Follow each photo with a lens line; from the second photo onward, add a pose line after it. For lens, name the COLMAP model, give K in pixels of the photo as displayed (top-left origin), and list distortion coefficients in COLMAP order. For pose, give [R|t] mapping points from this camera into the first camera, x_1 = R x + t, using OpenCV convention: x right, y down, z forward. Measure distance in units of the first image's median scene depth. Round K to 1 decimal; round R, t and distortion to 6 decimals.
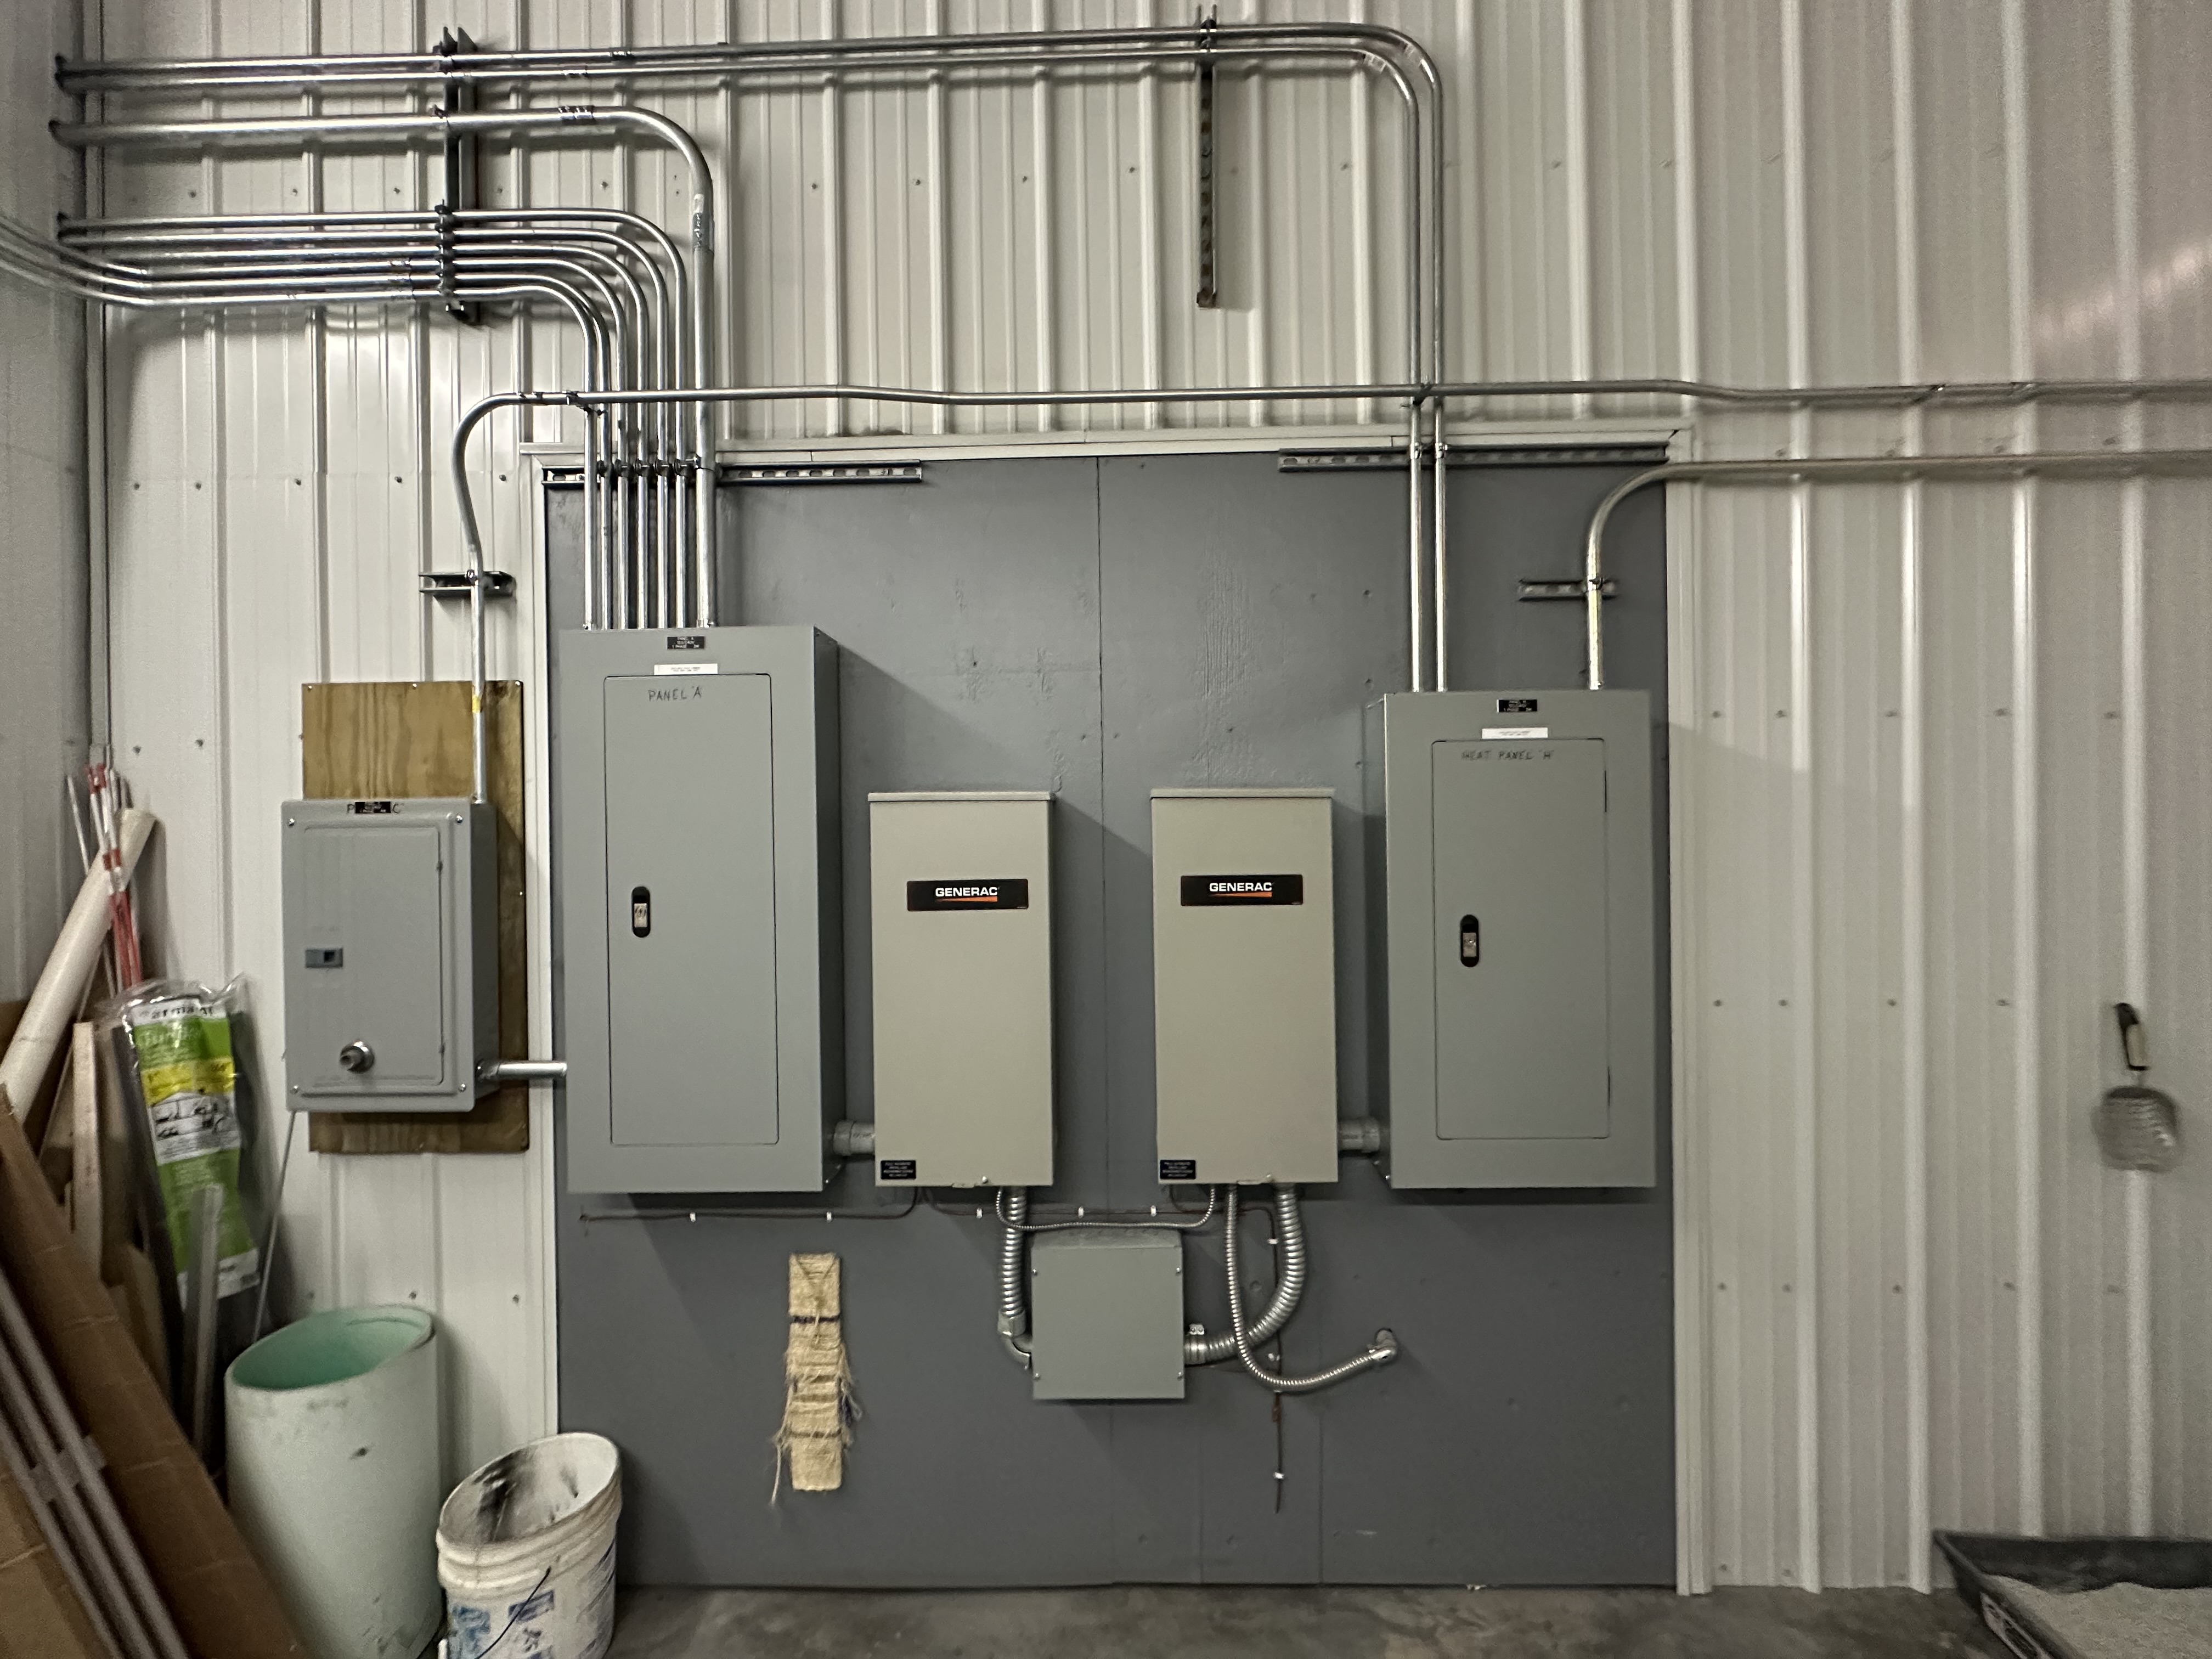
lens RADIAL K [[883.2, 0, 1106.0], [0, 883.2, 829.5], [0, 0, 1]] dist [-0.001104, 0.000245]
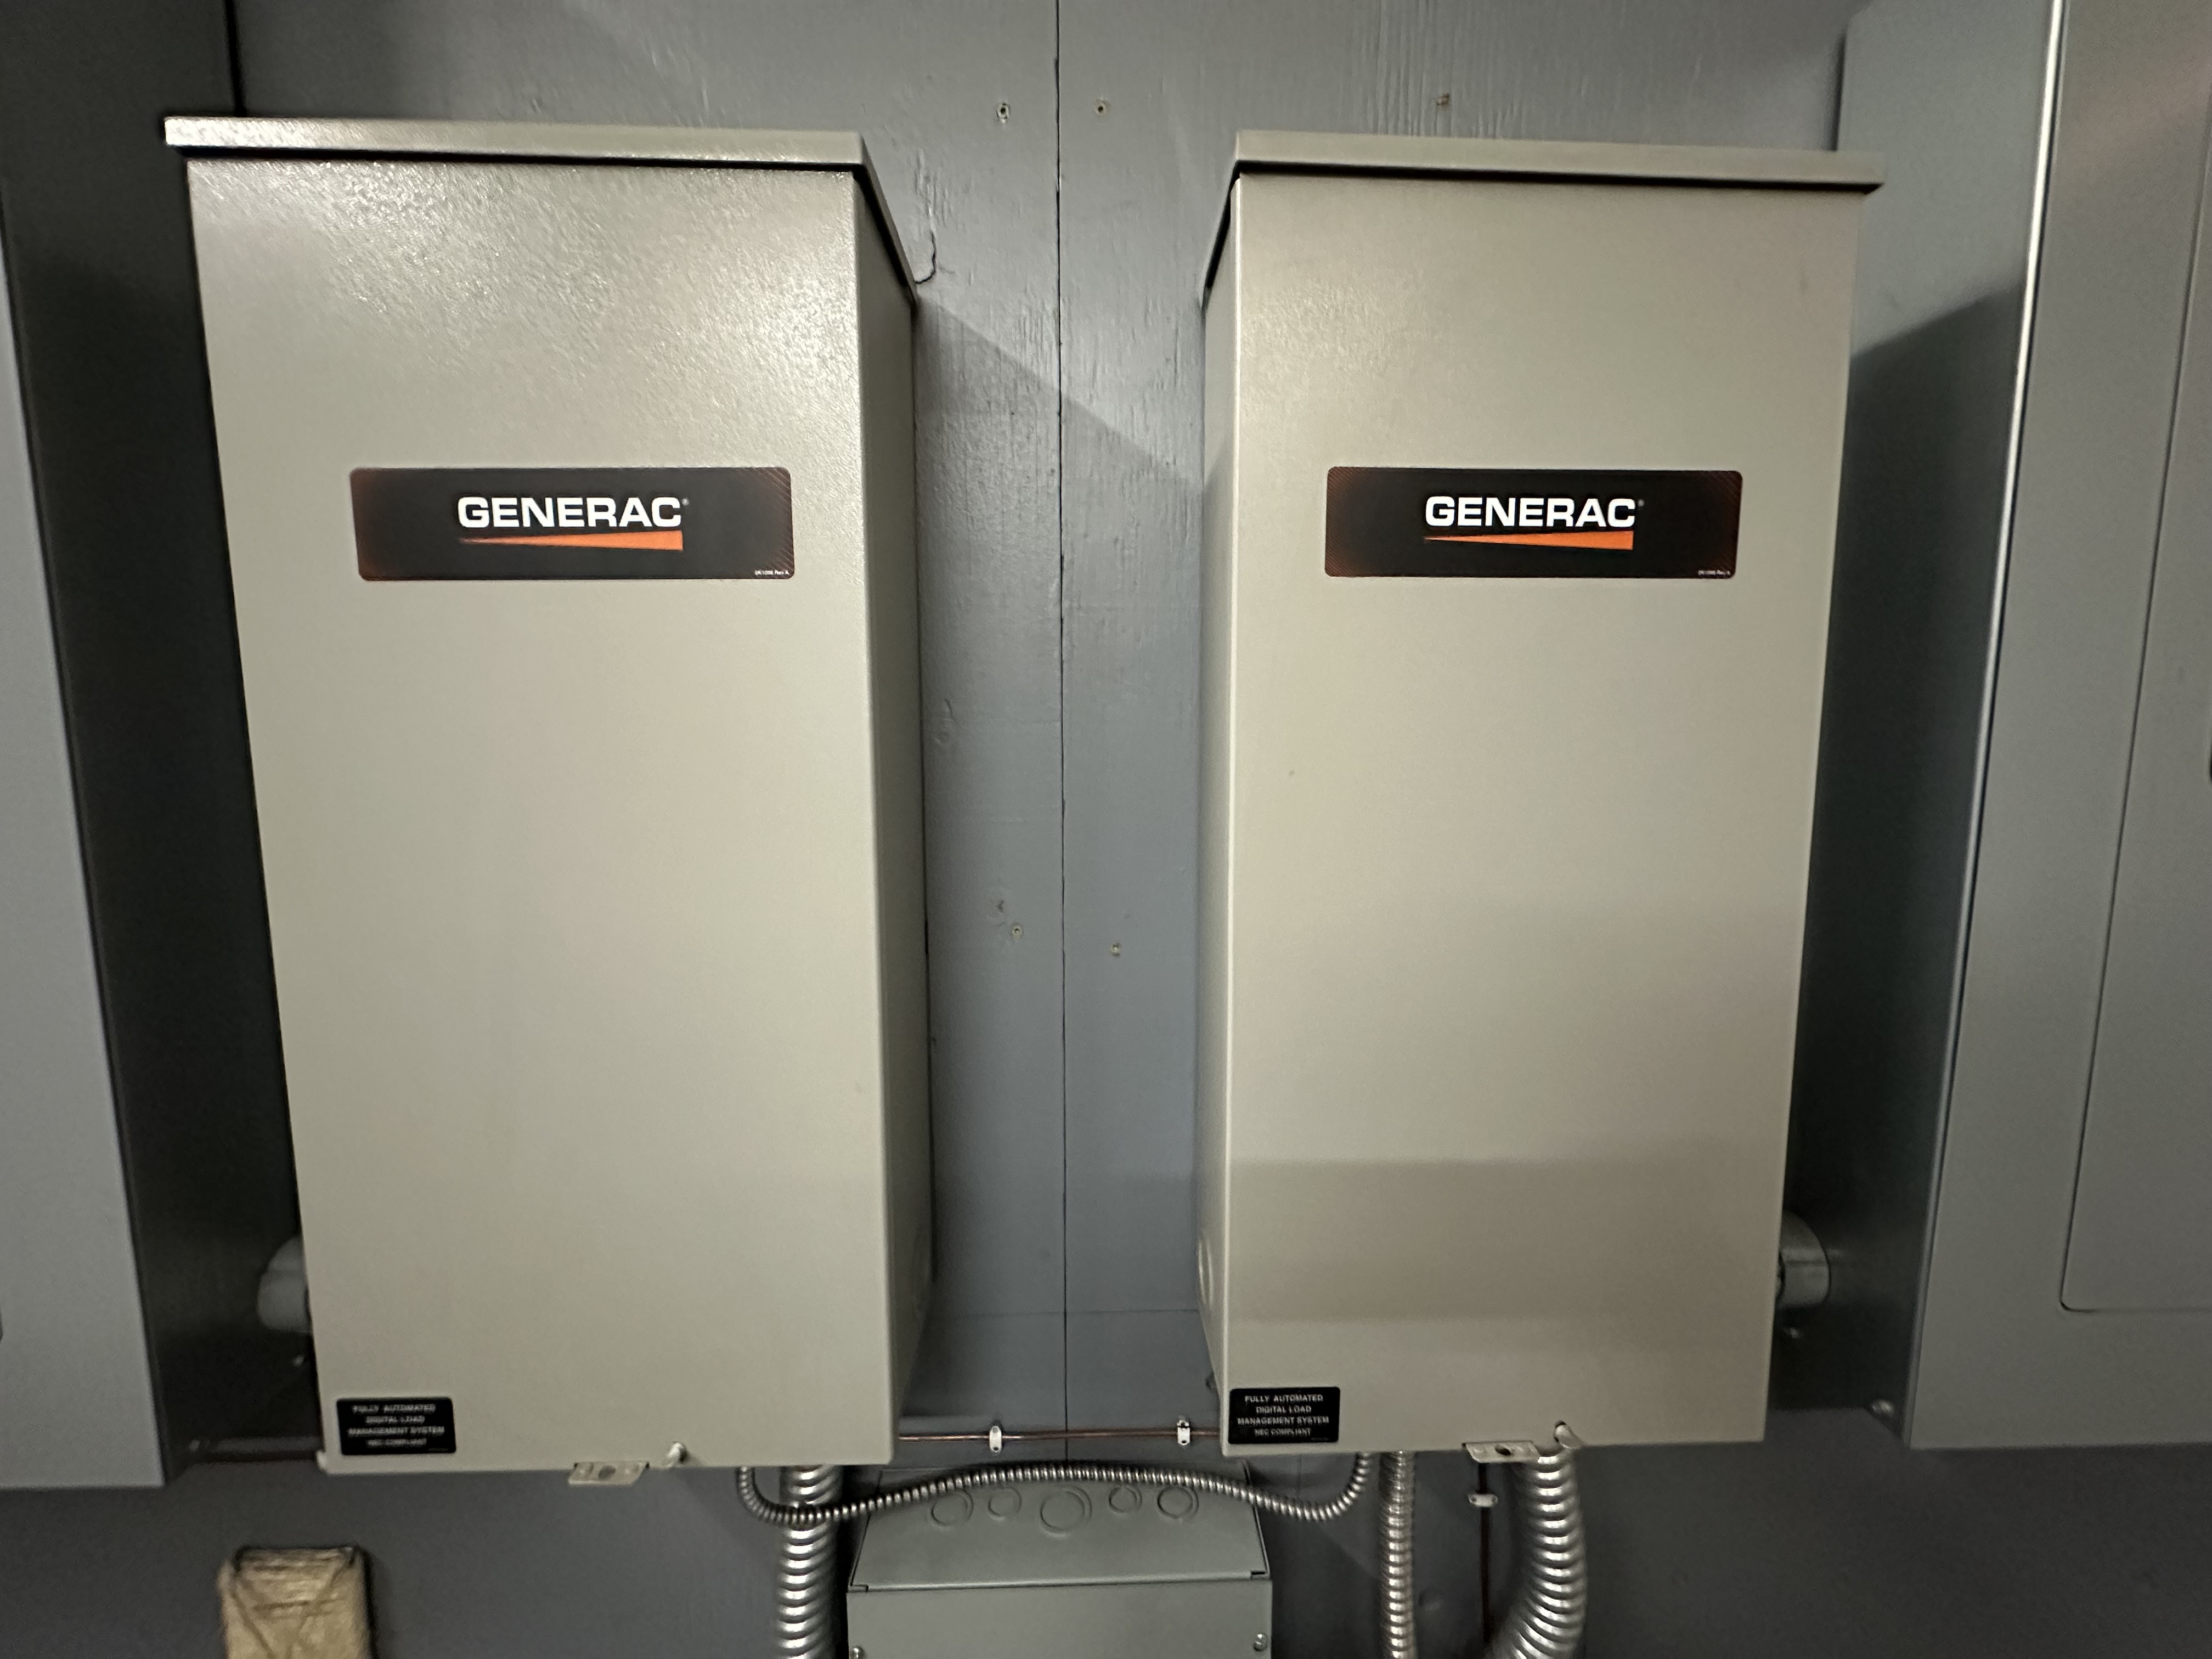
lens RADIAL K [[883.2, 0, 1106.0], [0, 883.2, 829.5], [0, 0, 1]] dist [-0.001104, 0.000245]
pose [[0.998899, 0.007294, 0.046350, 0.000020], [-0.012096, 0.994485, 0.104181, 0.139257], [-0.045334, -0.104627, 0.993478, 0.701856]]
